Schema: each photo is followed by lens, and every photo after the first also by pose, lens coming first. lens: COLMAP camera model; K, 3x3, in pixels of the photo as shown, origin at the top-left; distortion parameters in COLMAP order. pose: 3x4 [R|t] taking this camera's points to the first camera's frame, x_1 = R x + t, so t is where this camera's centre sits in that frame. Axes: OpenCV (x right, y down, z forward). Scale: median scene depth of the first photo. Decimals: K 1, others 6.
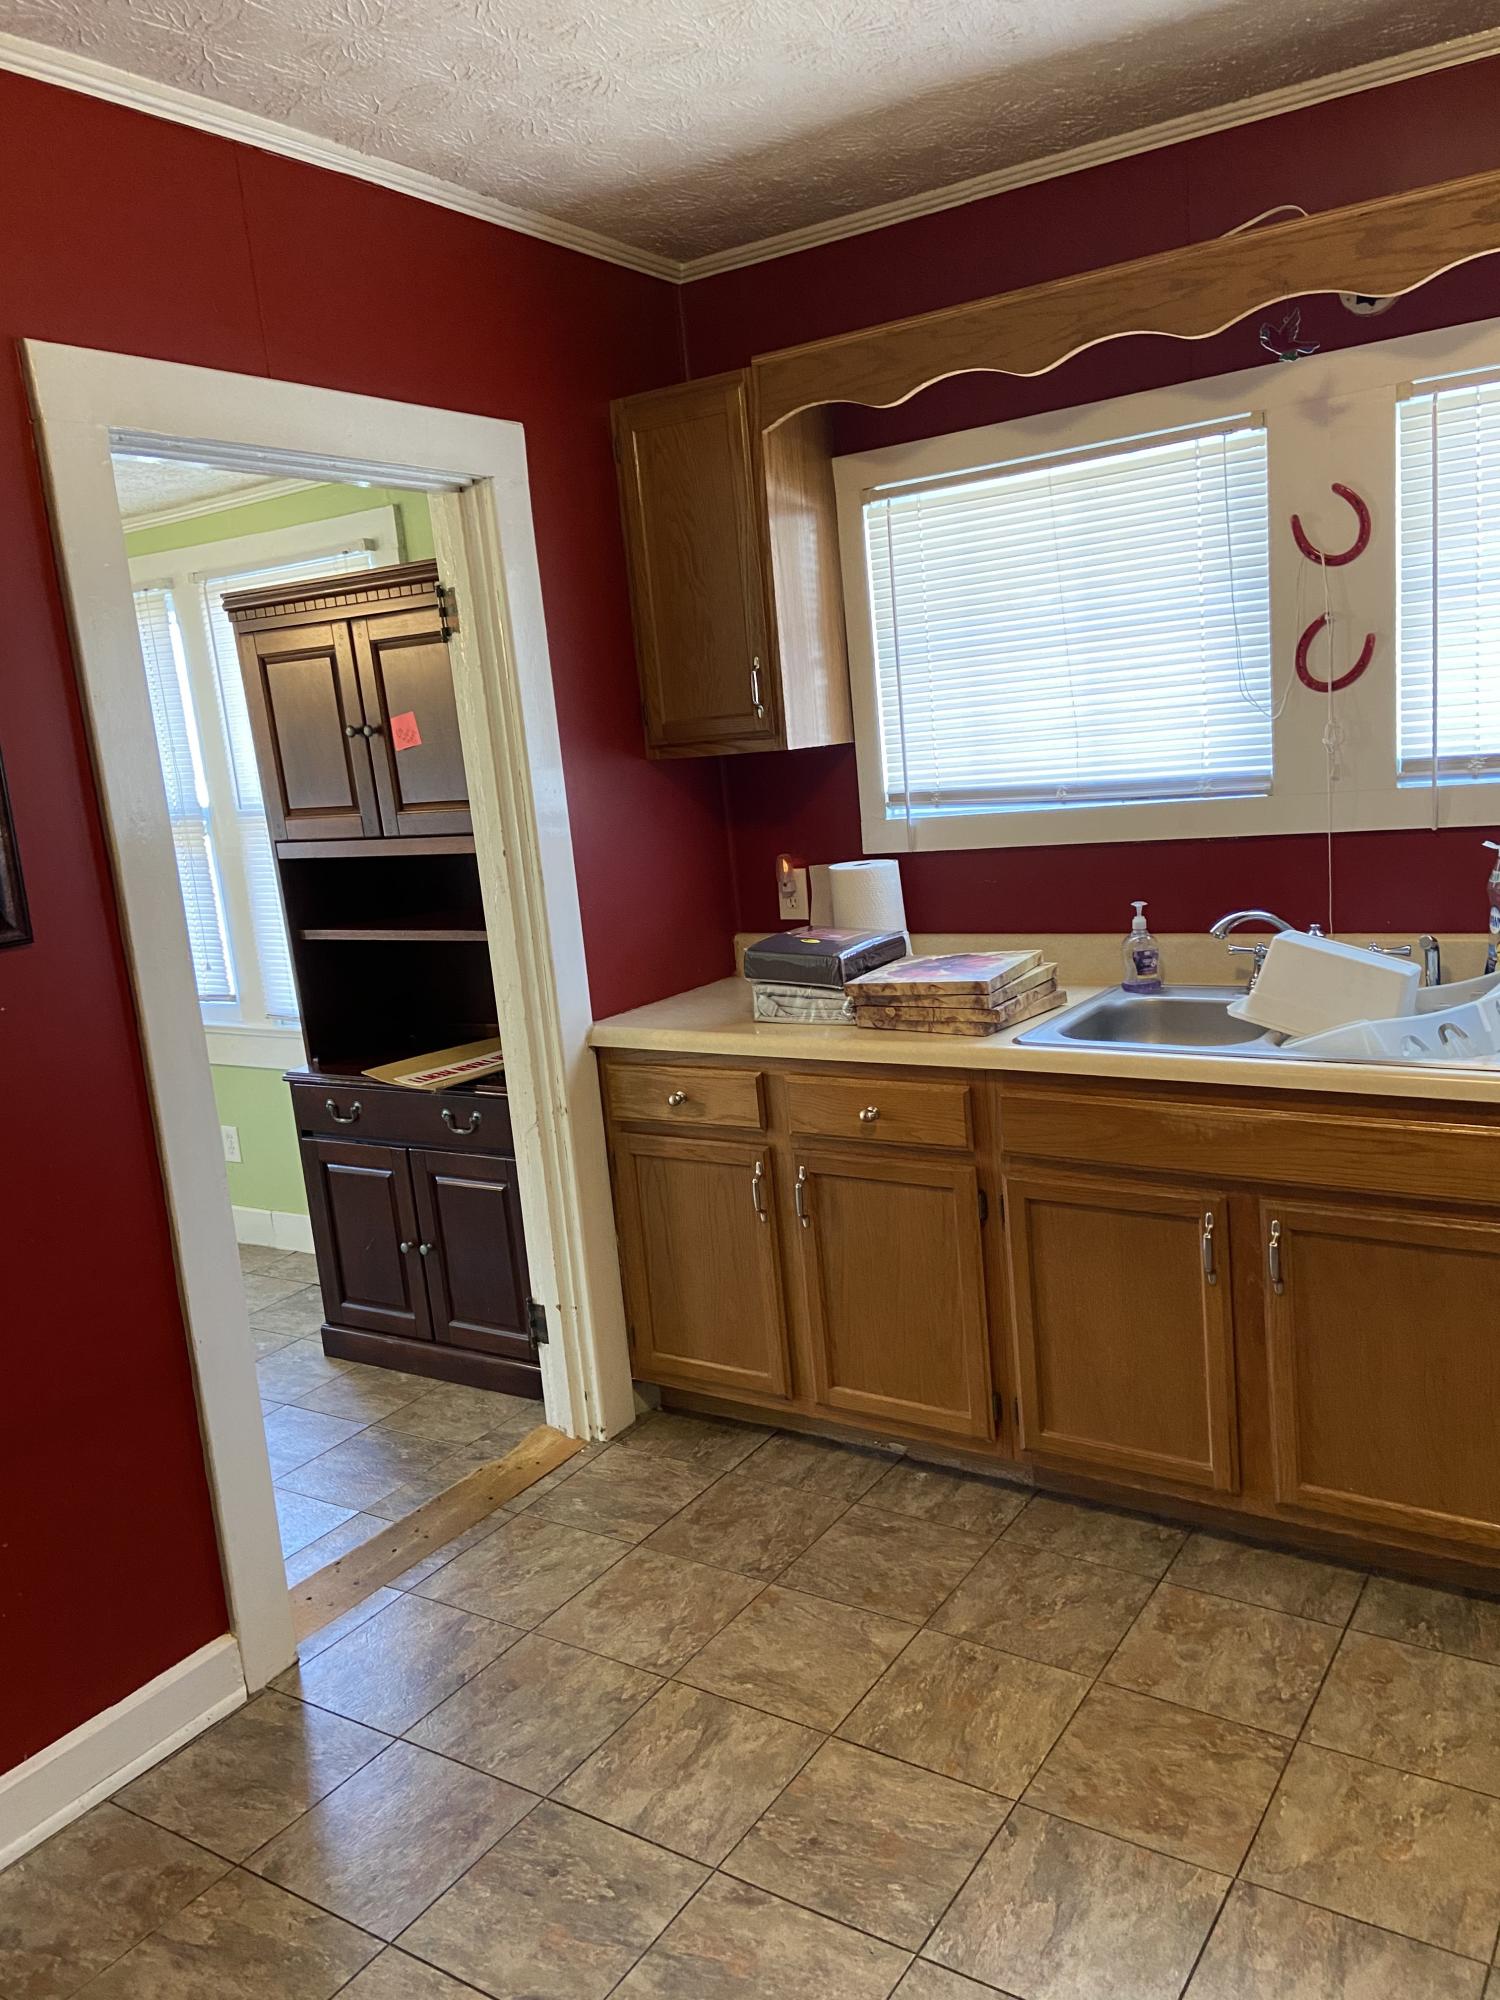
lens RADIAL K [[1512.3, 0, 760.0], [0, 1512.3, 997.9], [0, 0, 1]] dist [0.123787, -0.155842]
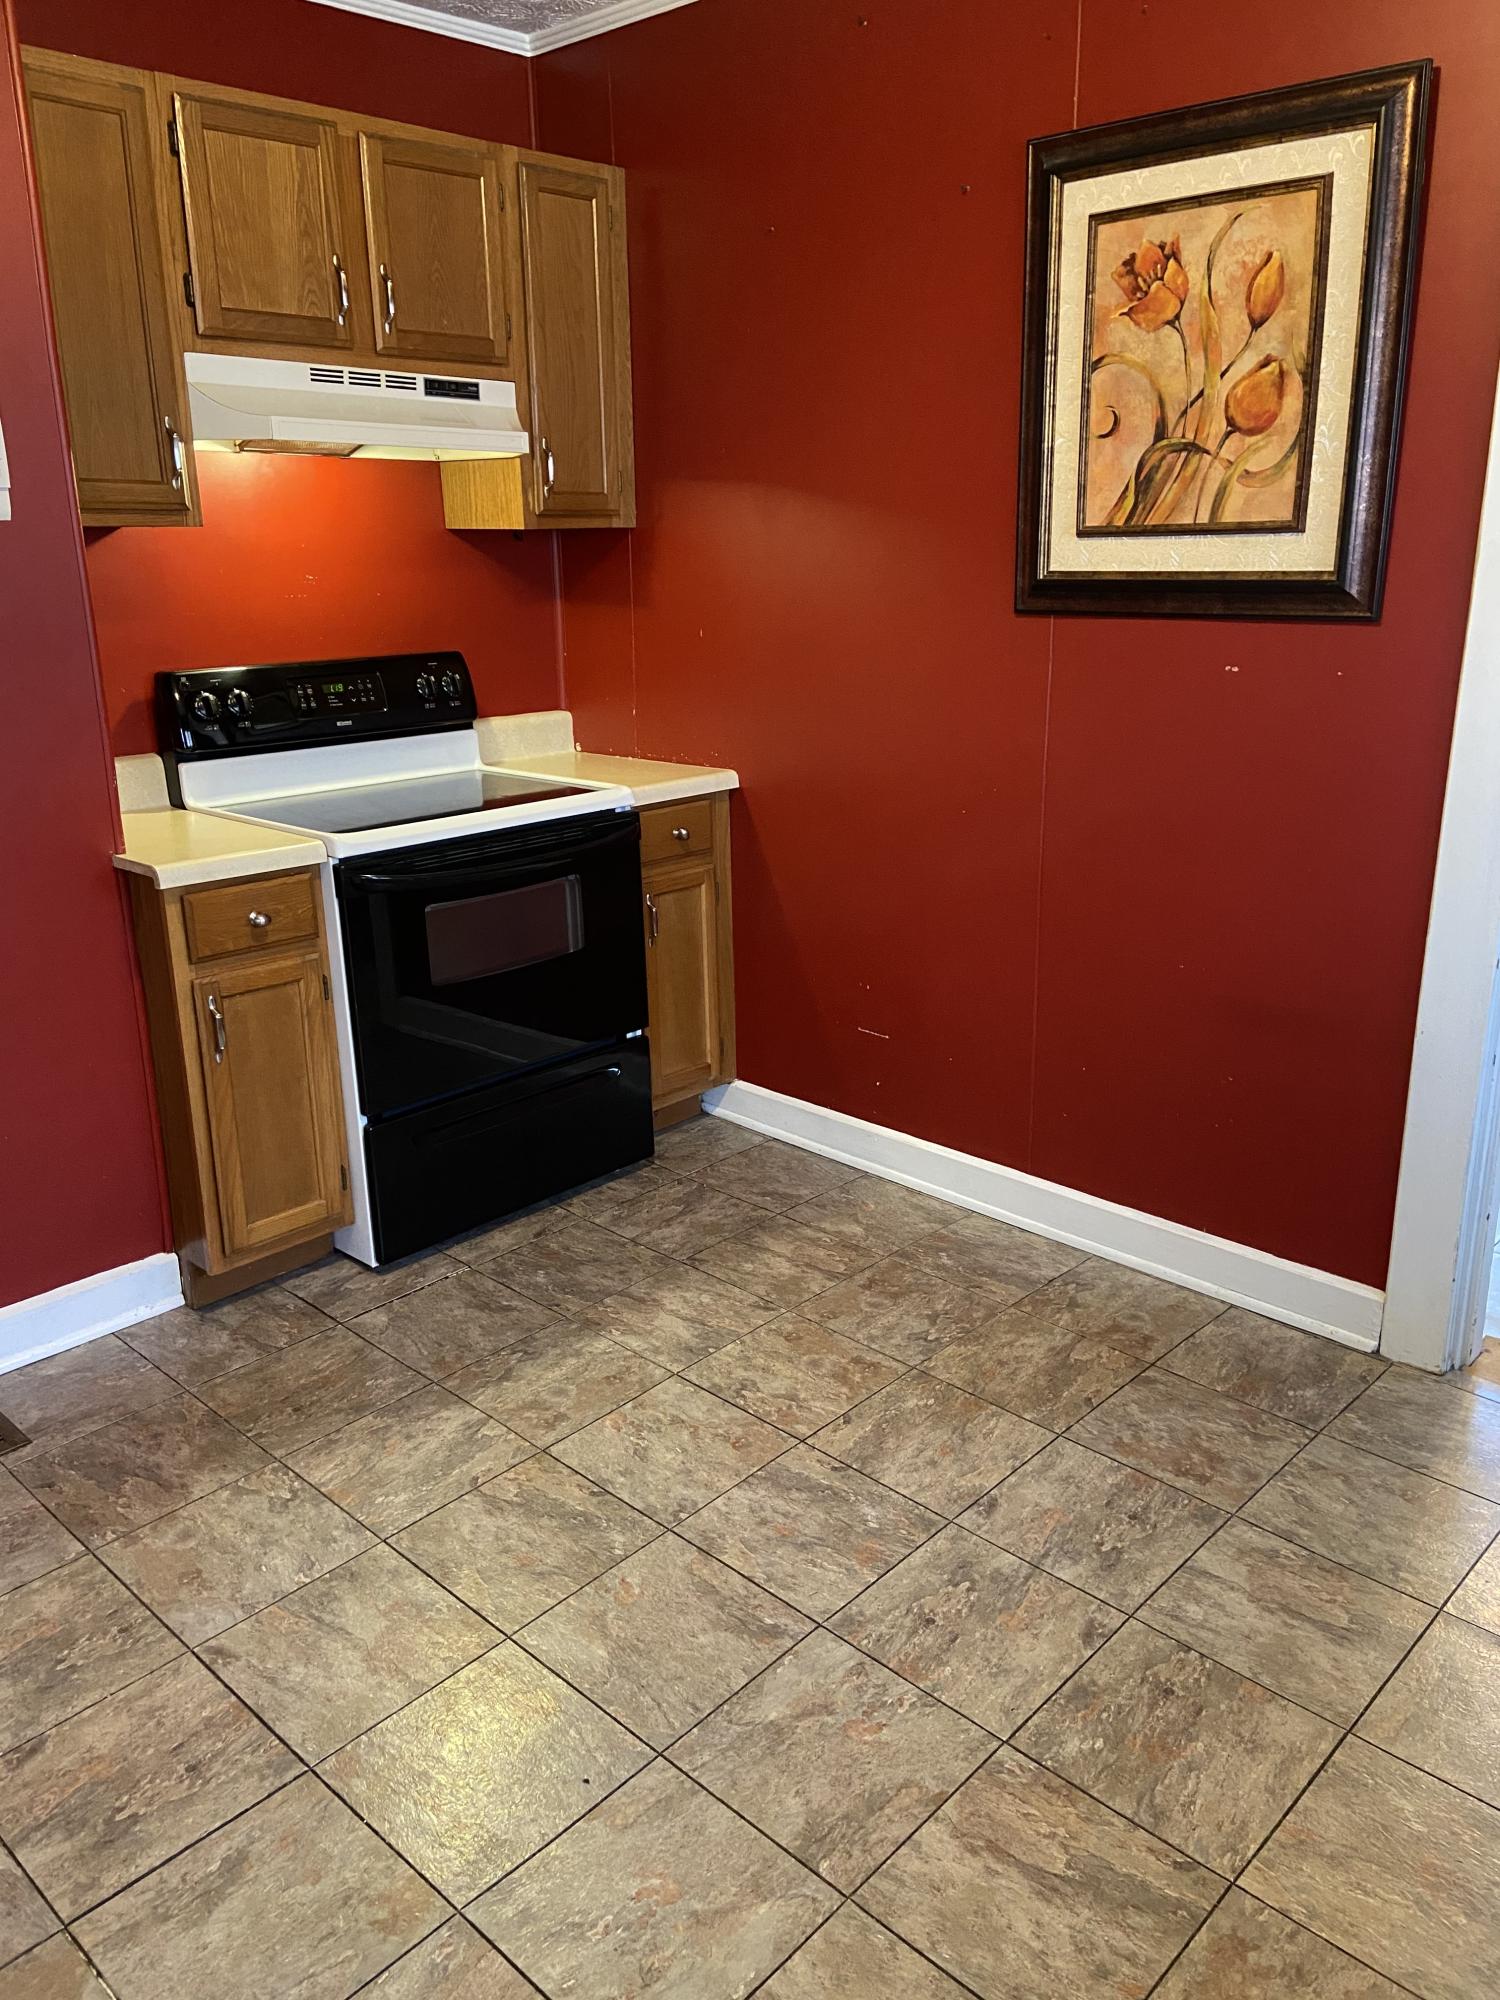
lens RADIAL K [[1512.3, 0, 755.1], [0, 1512.3, 996.1], [0, 0, 1]] dist [0.123787, -0.155842]
pose [[-0.169941, 0.376739, -0.910597, 0.584479], [-0.154753, 0.902371, 0.402217, -0.132884], [0.973227, 0.209270, -0.095048, 0.570394]]
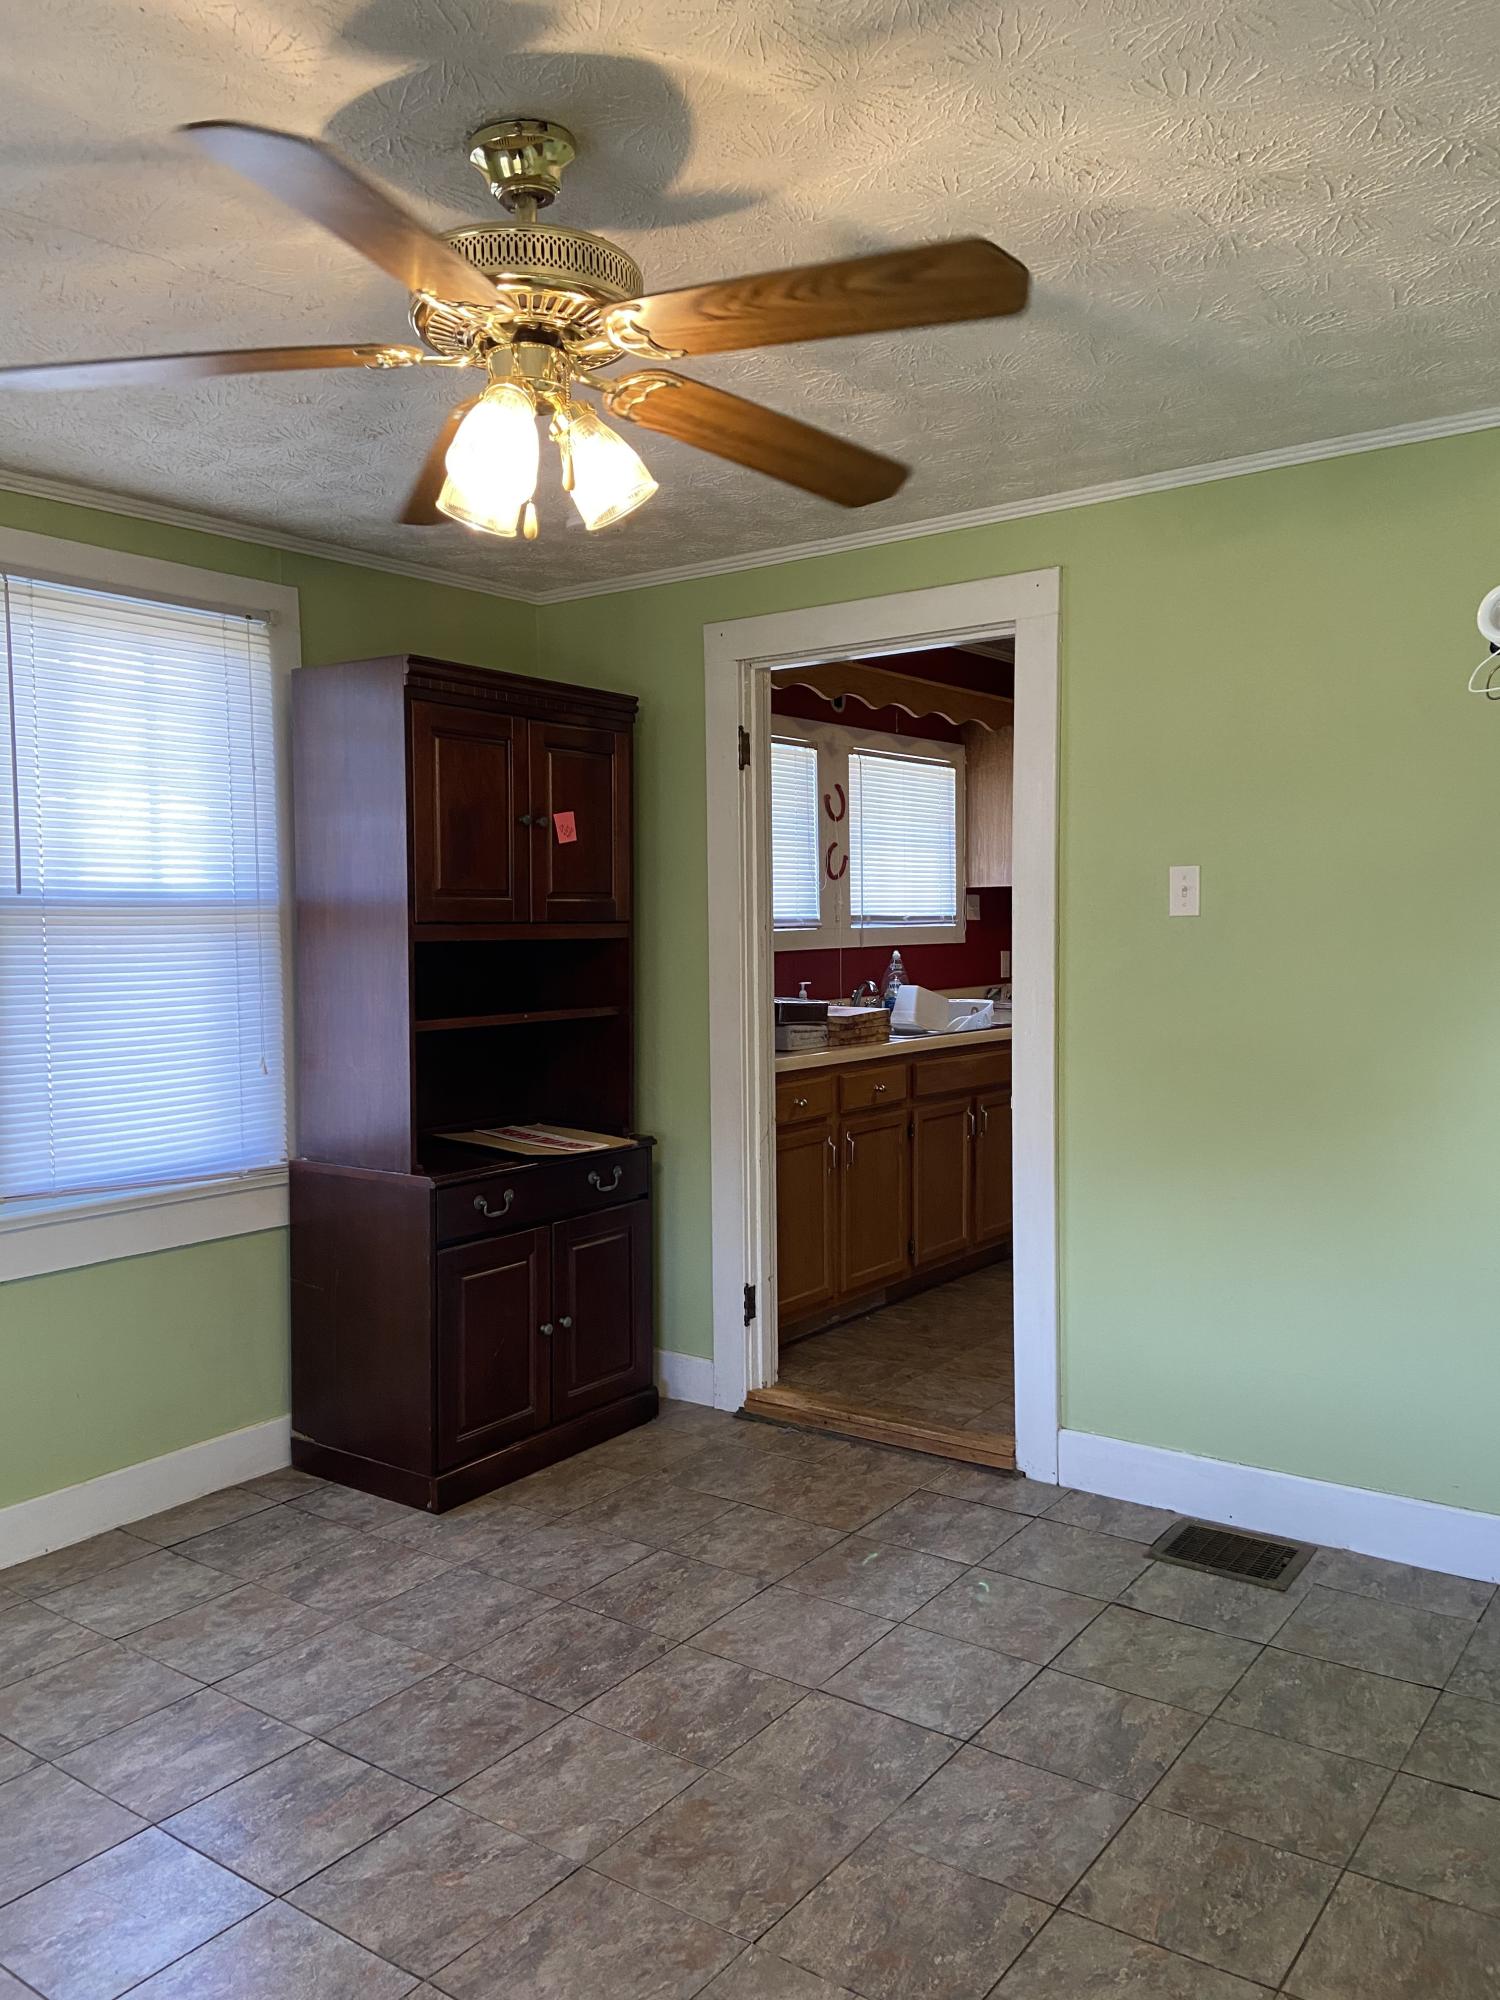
lens RADIAL K [[1512.3, 0, 743.5], [0, 1512.3, 1000.8], [0, 0, 1]] dist [0.123787, -0.155842]
pose [[0.052806, 0.037273, 0.997909, -1.705273], [0.188377, 0.980990, -0.046609, 0.031655], [-0.980676, 0.190445, 0.044781, 1.093020]]
